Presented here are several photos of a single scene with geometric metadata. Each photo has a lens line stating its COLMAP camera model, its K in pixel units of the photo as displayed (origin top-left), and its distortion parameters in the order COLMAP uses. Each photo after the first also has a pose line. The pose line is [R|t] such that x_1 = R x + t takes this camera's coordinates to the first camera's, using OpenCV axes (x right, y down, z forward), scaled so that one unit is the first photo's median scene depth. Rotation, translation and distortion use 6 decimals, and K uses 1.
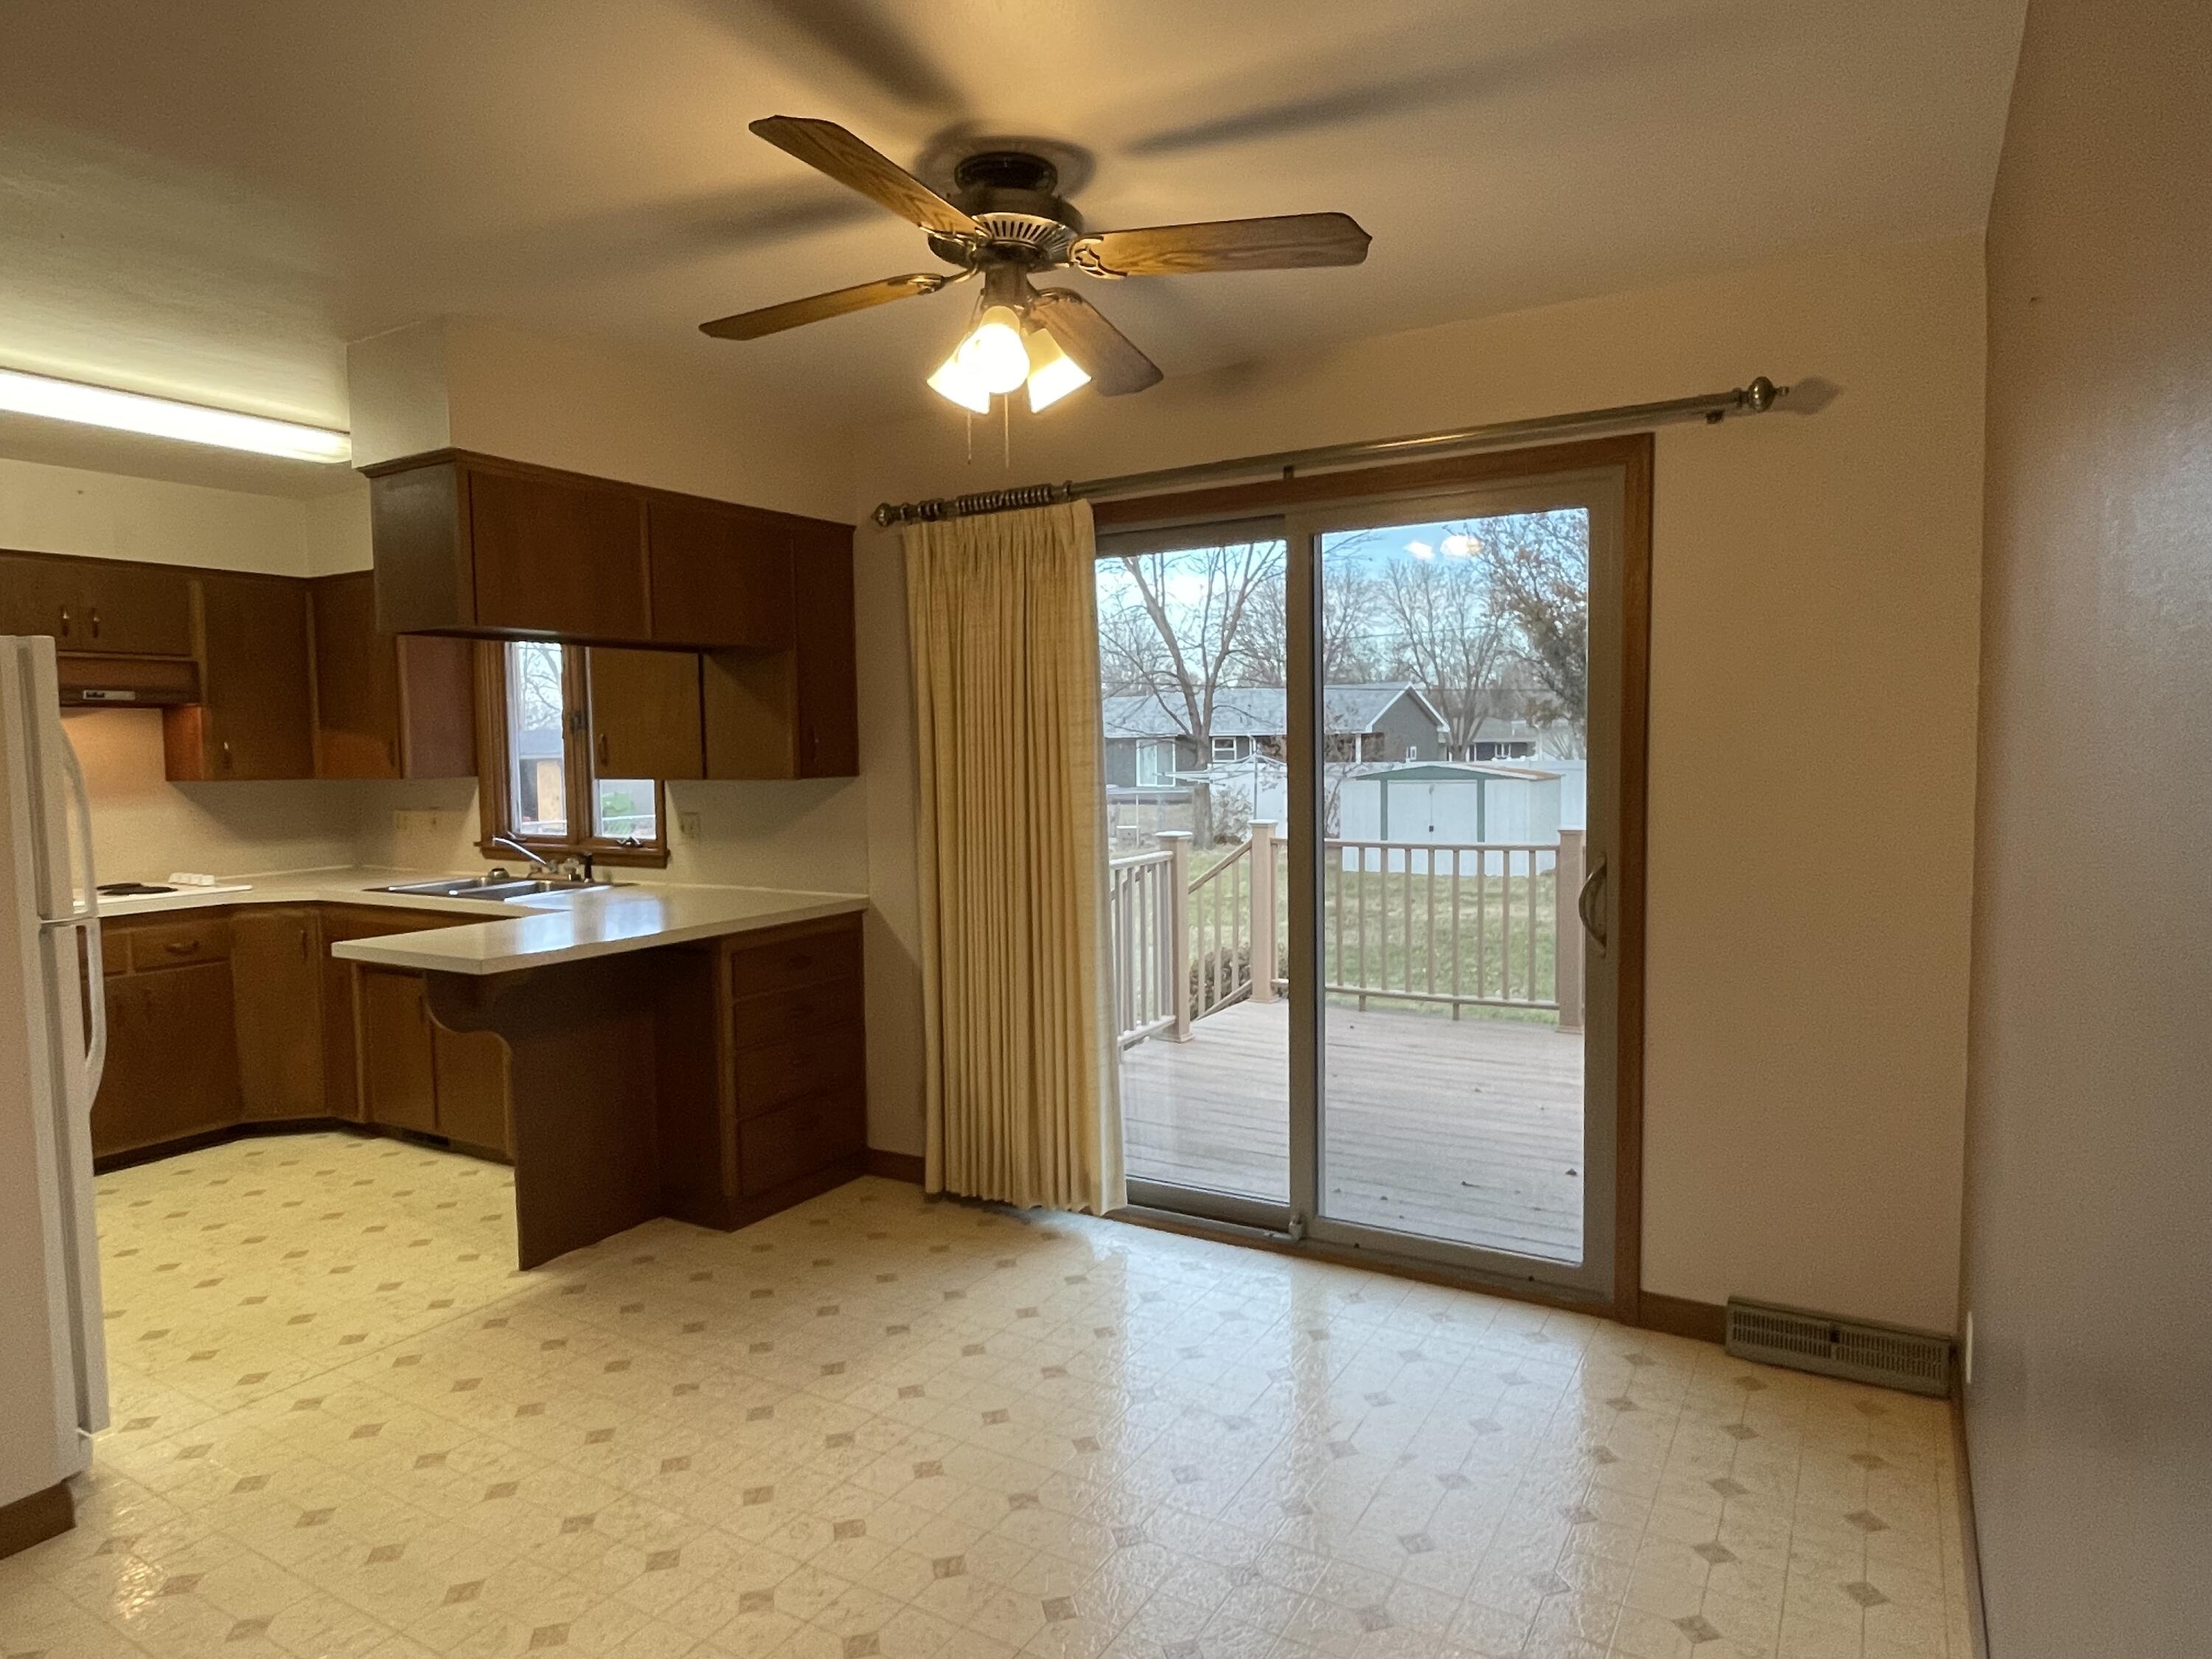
lens RADIAL K [[1323.6, 0, 1107.4], [0, 1323.6, 827.4], [0, 0, 1]] dist [0.005027, -0.007019]
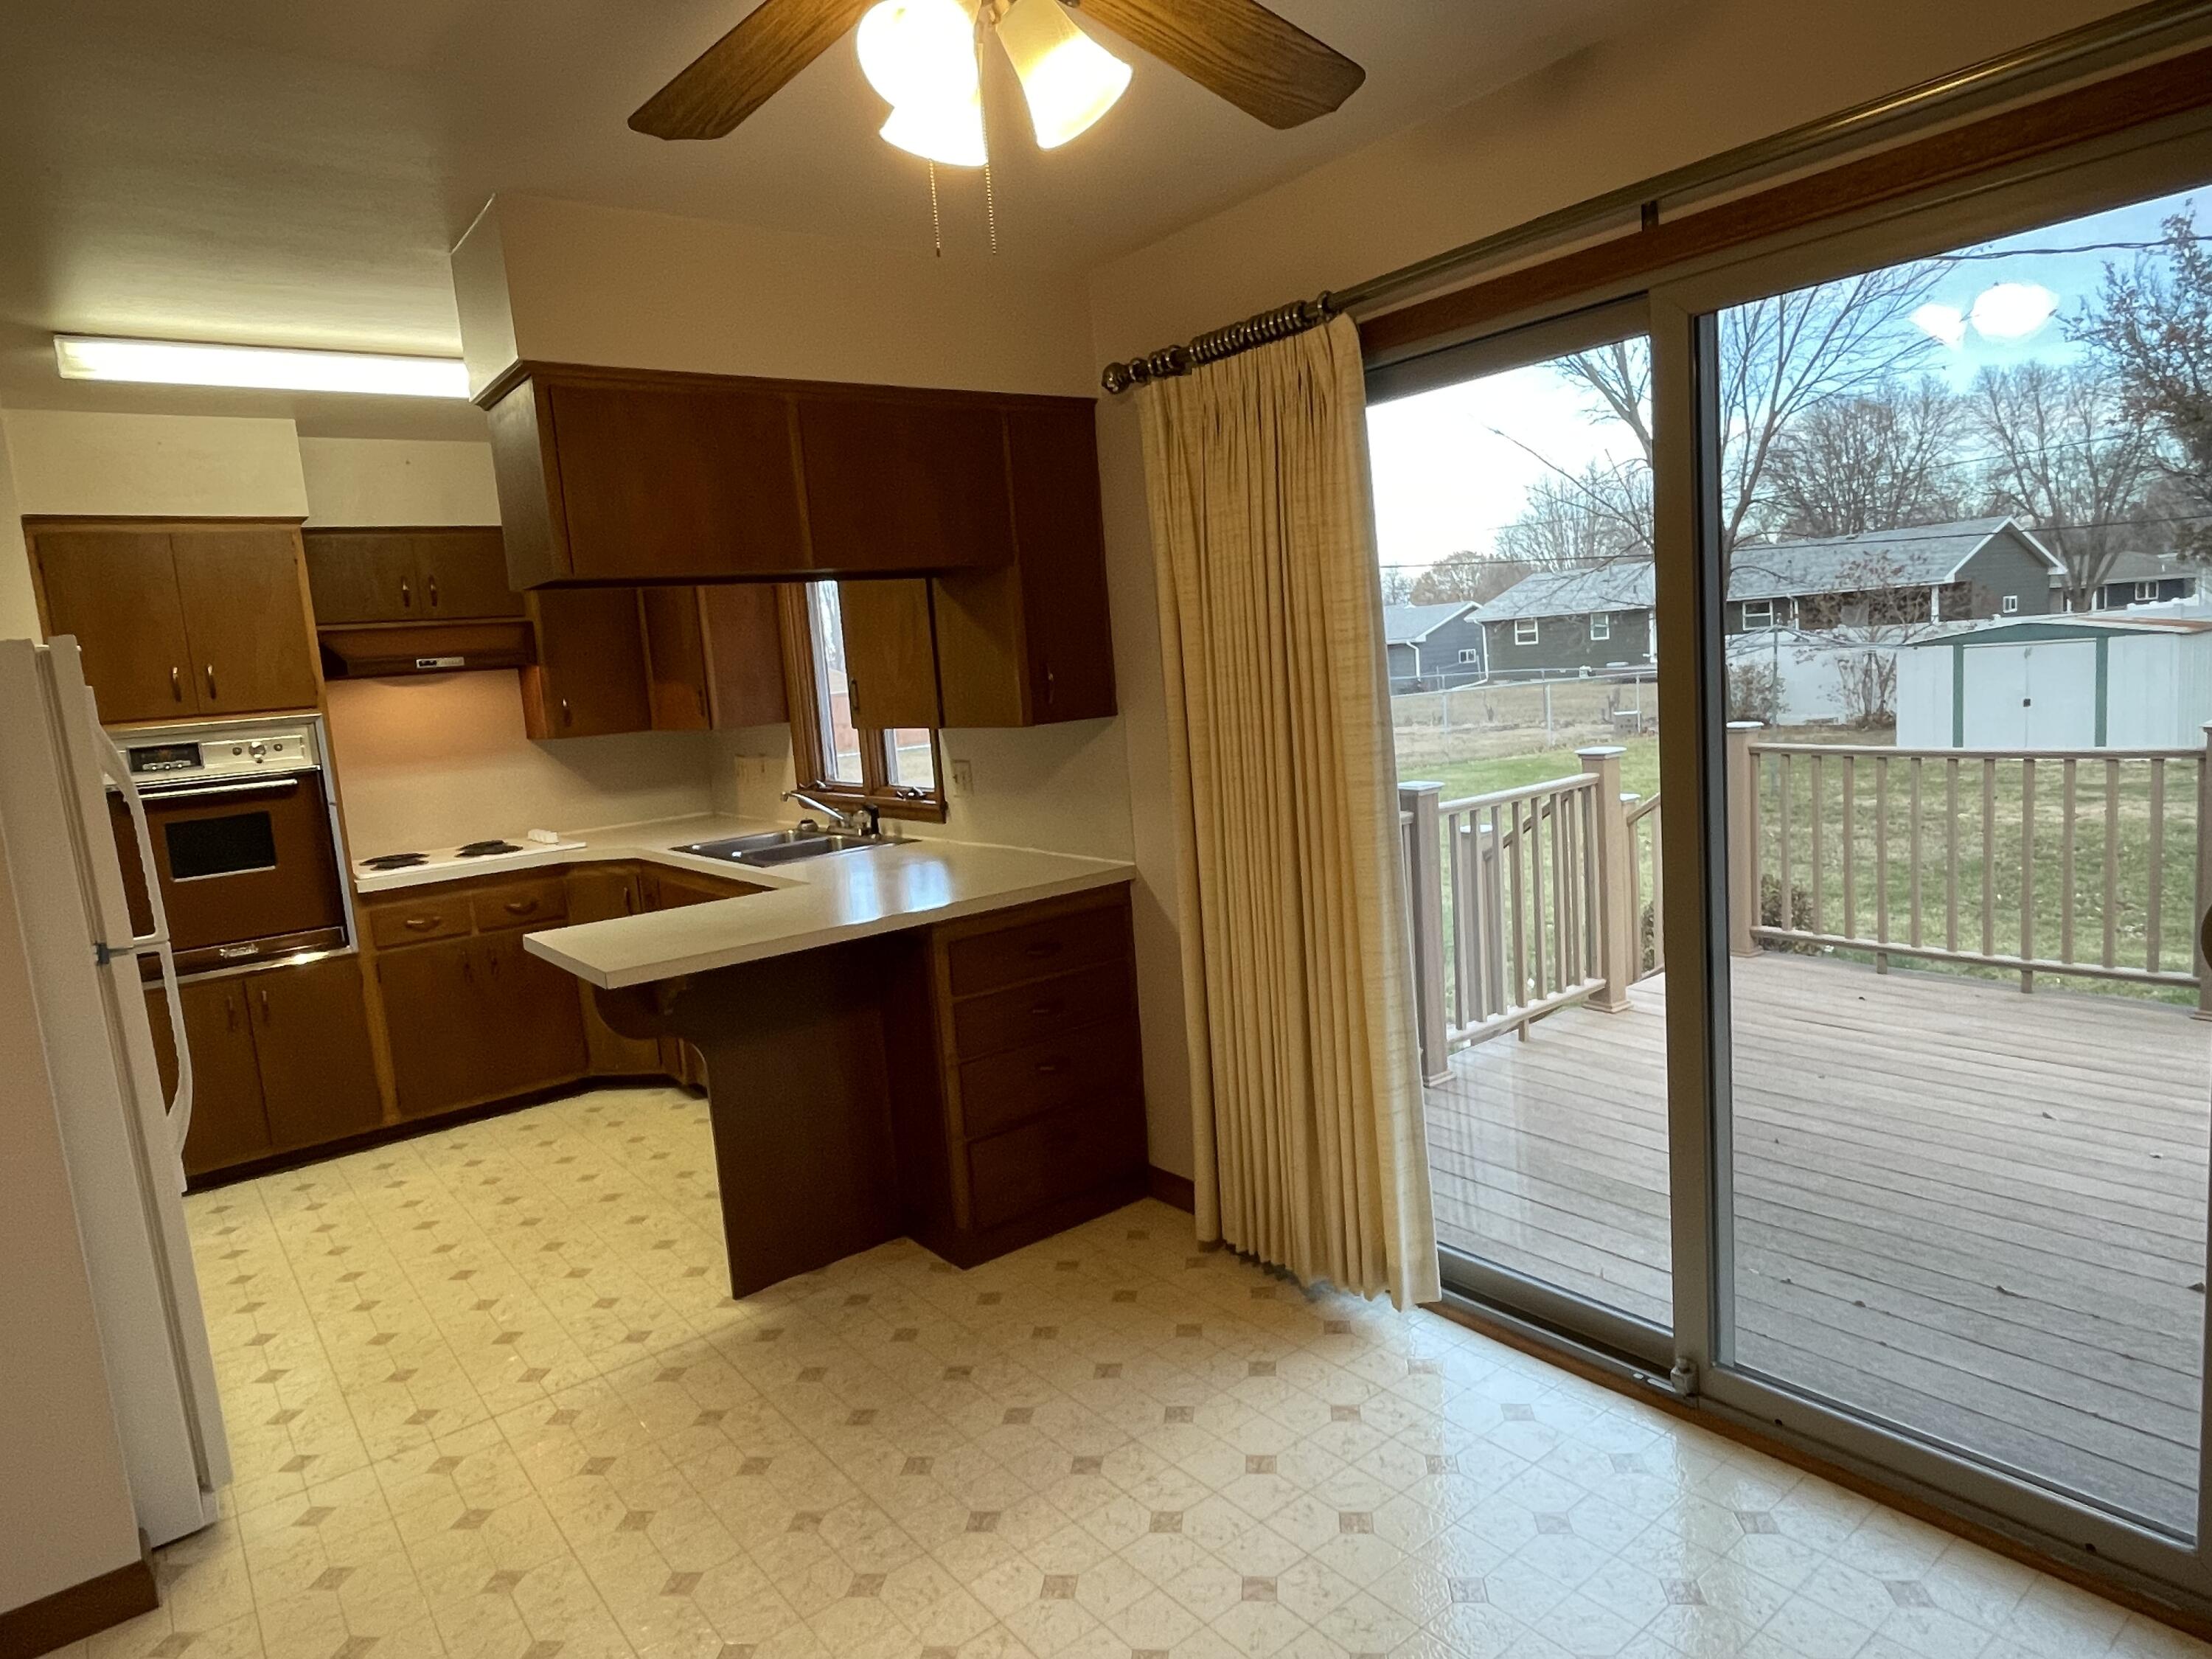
lens RADIAL K [[1323.6, 0, 1104.2], [0, 1323.6, 829.5], [0, 0, 1]] dist [0.005027, -0.007019]
pose [[0.929765, -0.008211, -0.368063, 0.101970], [0.039470, 0.996212, 0.077483, -0.033006], [0.366033, -0.086568, 0.926567, 0.249390]]
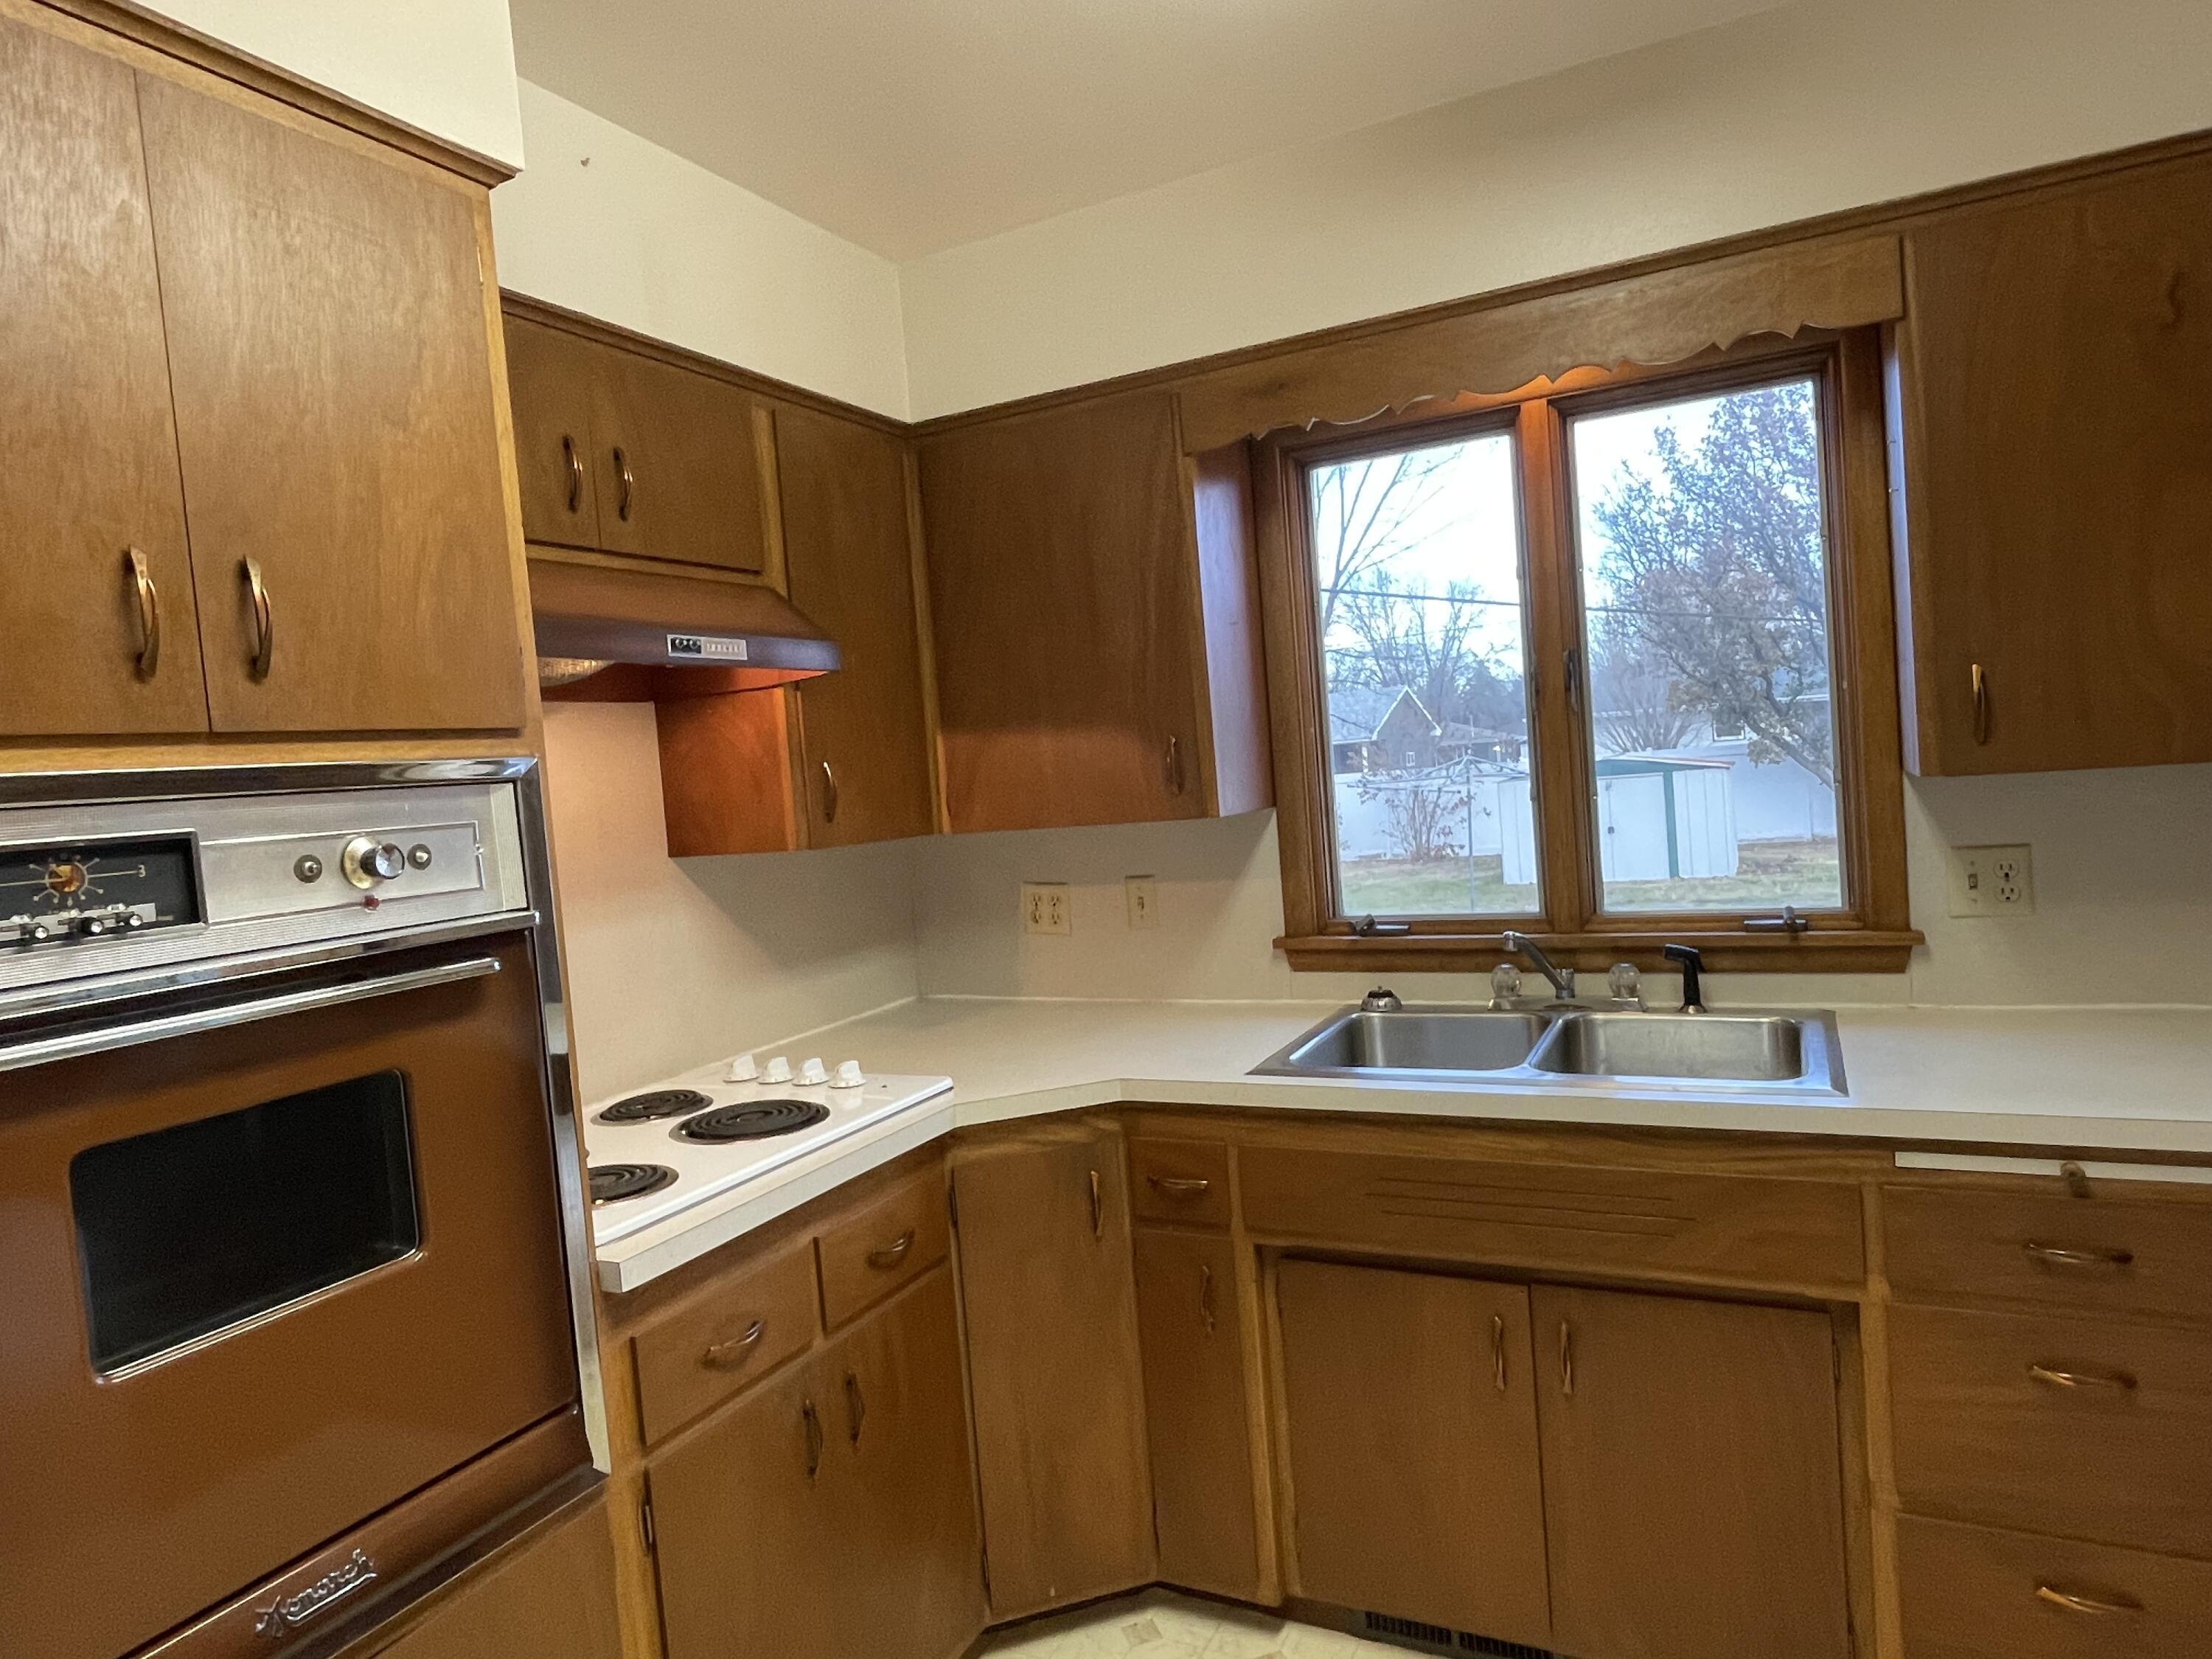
lens RADIAL K [[1323.6, 0, 1108.7], [0, 1323.6, 830.5], [0, 0, 1]] dist [0.005027, -0.007019]
pose [[0.995812, -0.066431, 0.062807, -0.712822], [0.067635, 0.997561, -0.017230, -0.031576], [-0.061509, 0.021406, 0.997877, 0.637420]]
